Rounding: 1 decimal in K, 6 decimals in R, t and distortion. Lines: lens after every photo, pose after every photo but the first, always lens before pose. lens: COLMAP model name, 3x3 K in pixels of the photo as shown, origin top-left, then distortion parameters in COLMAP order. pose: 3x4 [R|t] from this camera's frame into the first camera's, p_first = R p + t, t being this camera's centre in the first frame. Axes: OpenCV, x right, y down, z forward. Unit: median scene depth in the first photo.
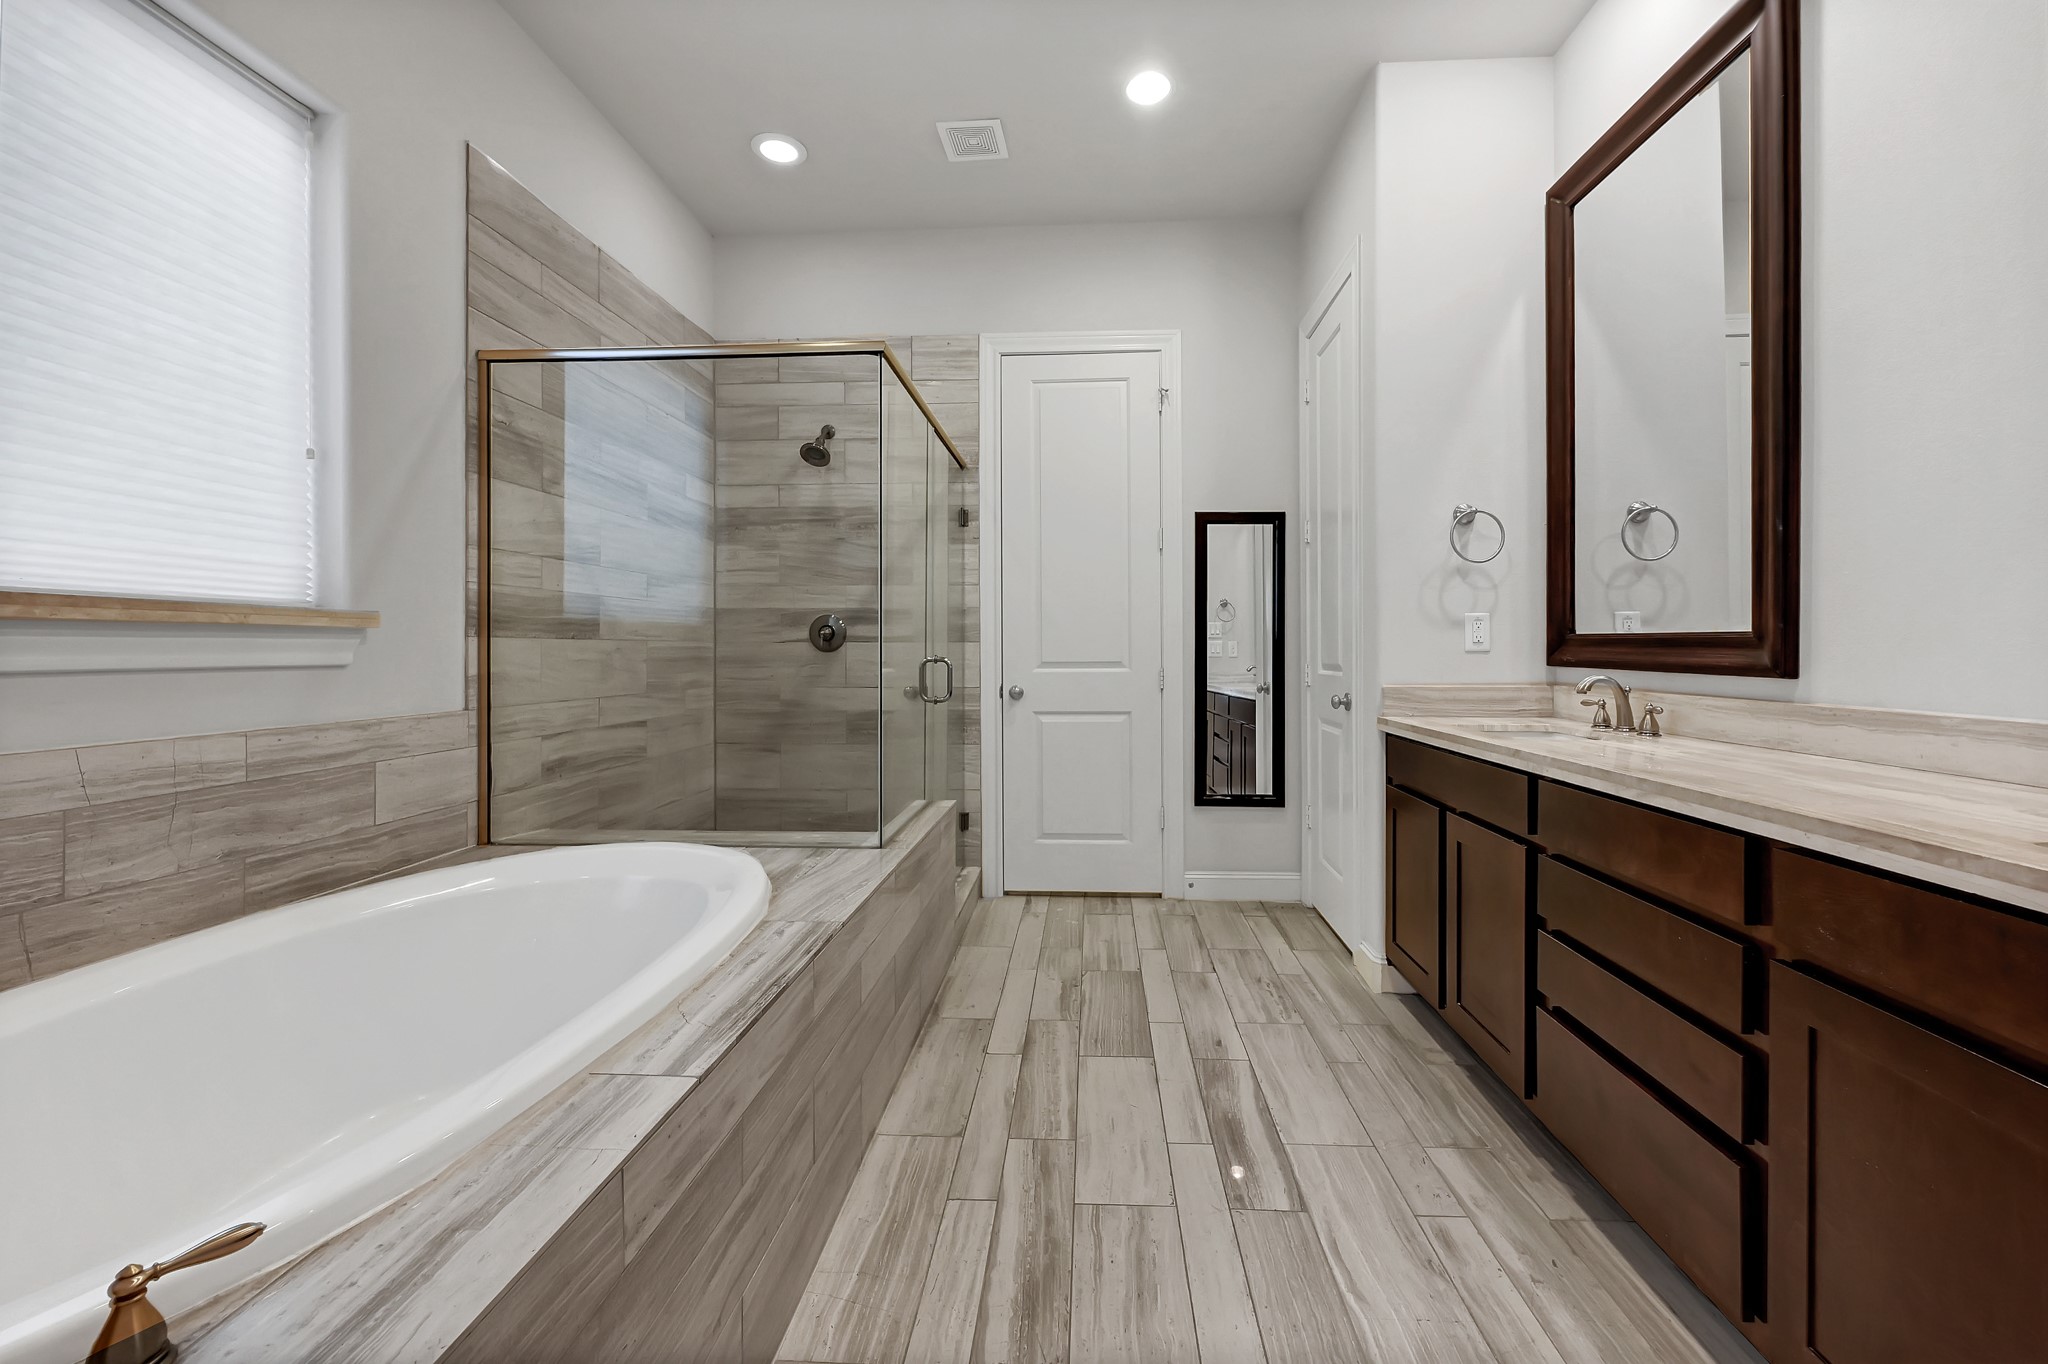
lens RADIAL K [[841.2, 0, 1033.1], [0, 841.2, 665.9], [0, 0, 1]] dist [0.012986, 0.000002]
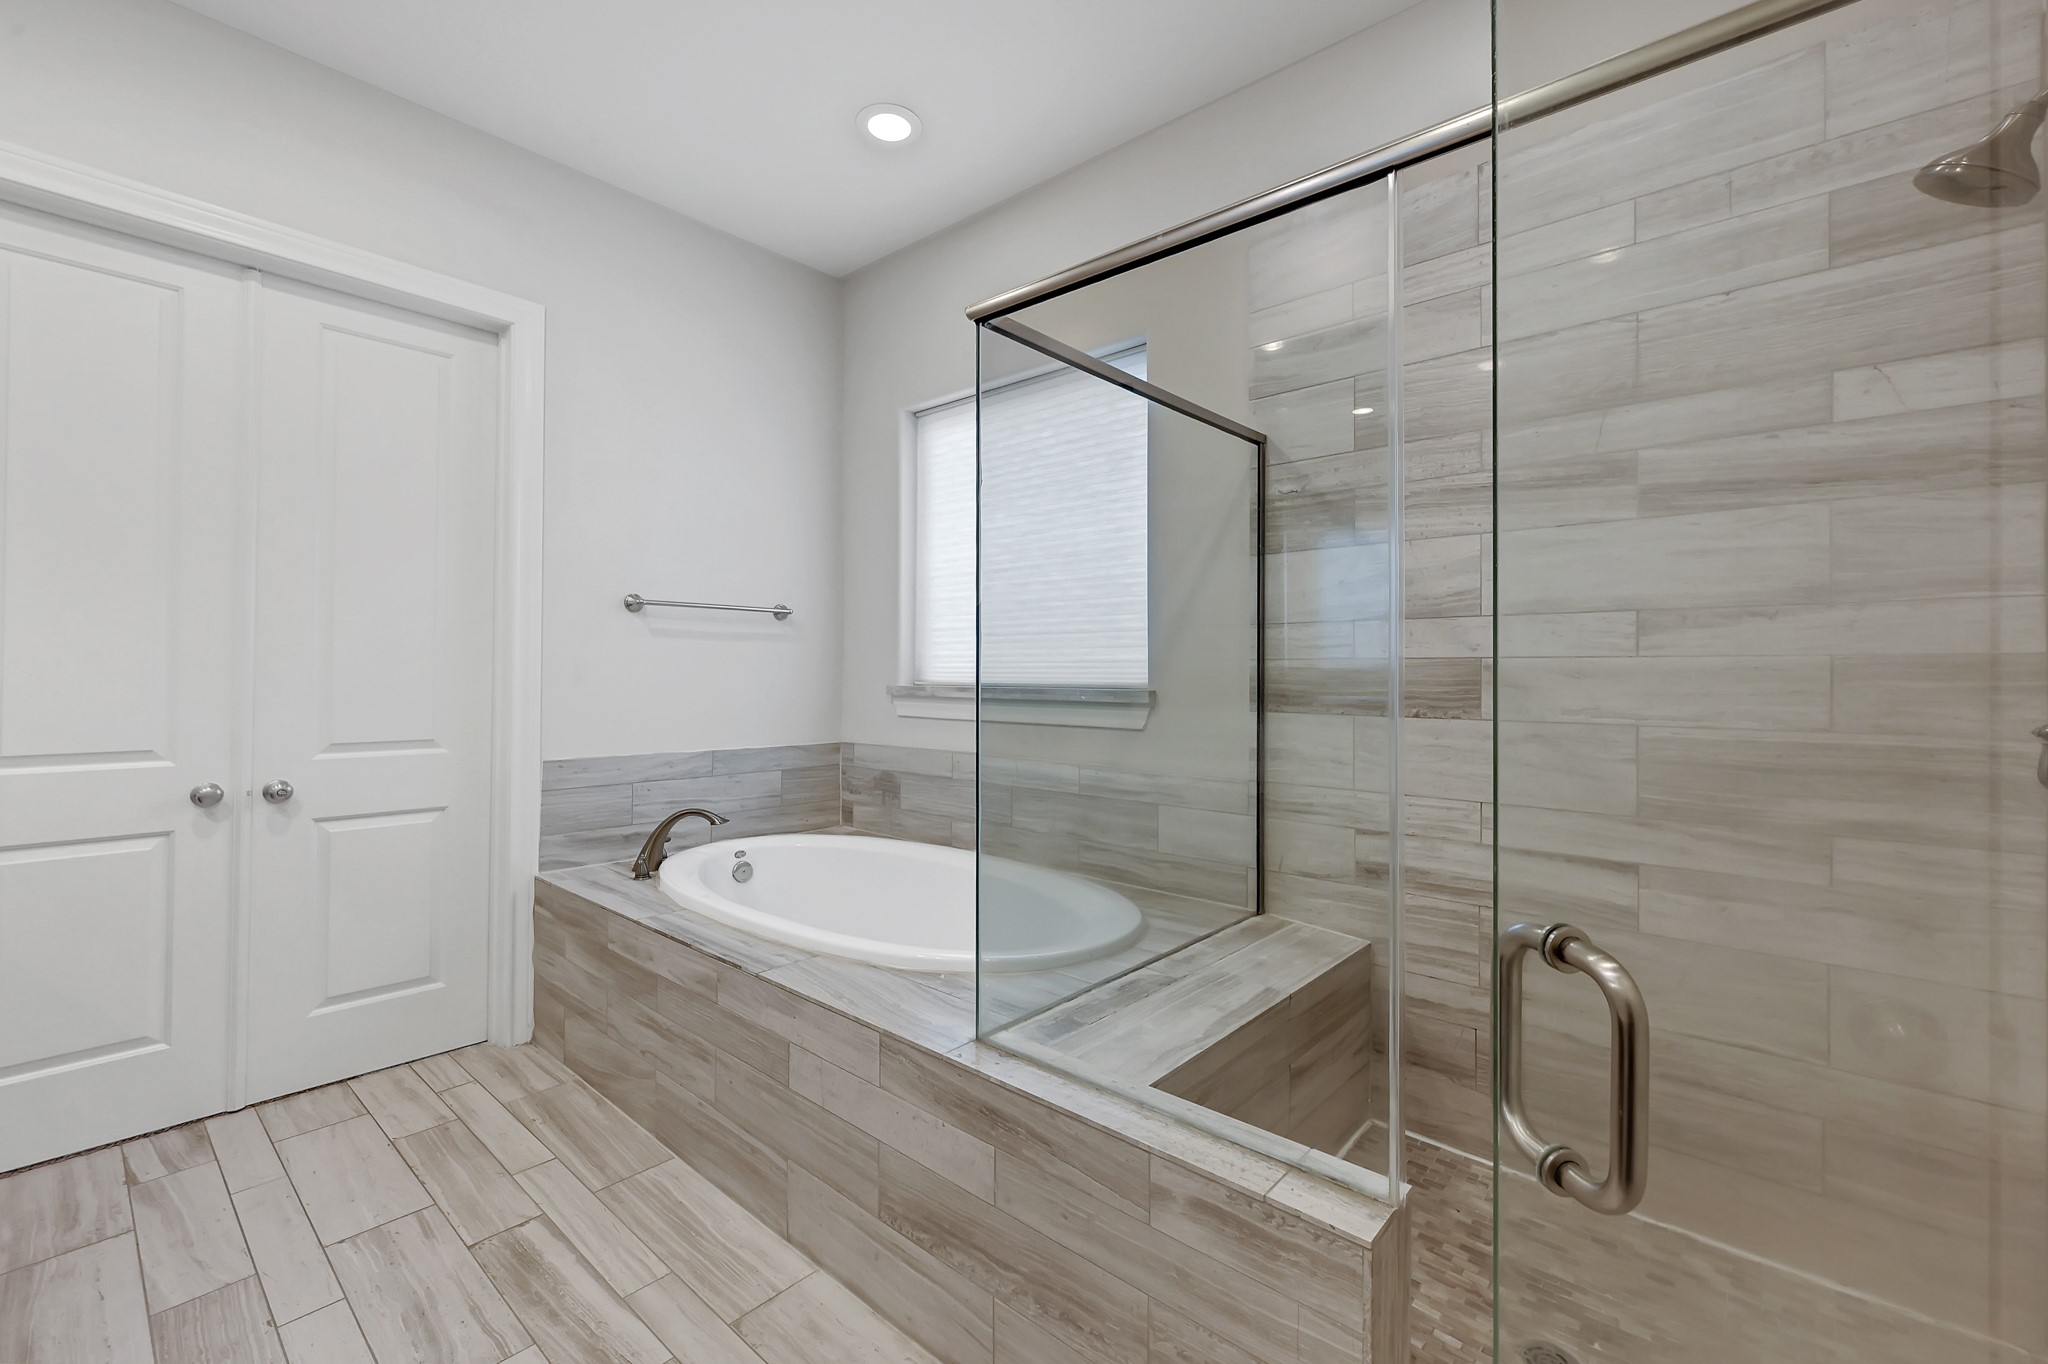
lens RADIAL K [[841.2, 0, 1033.1], [0, 841.2, 665.9], [0, 0, 1]] dist [0.012986, 0.000002]
pose [[-0.594572, -0.013086, -0.803936, 0.452788], [-0.022782, 0.999740, 0.000576, -0.111910], [0.803720, 0.018658, -0.594715, 1.848481]]
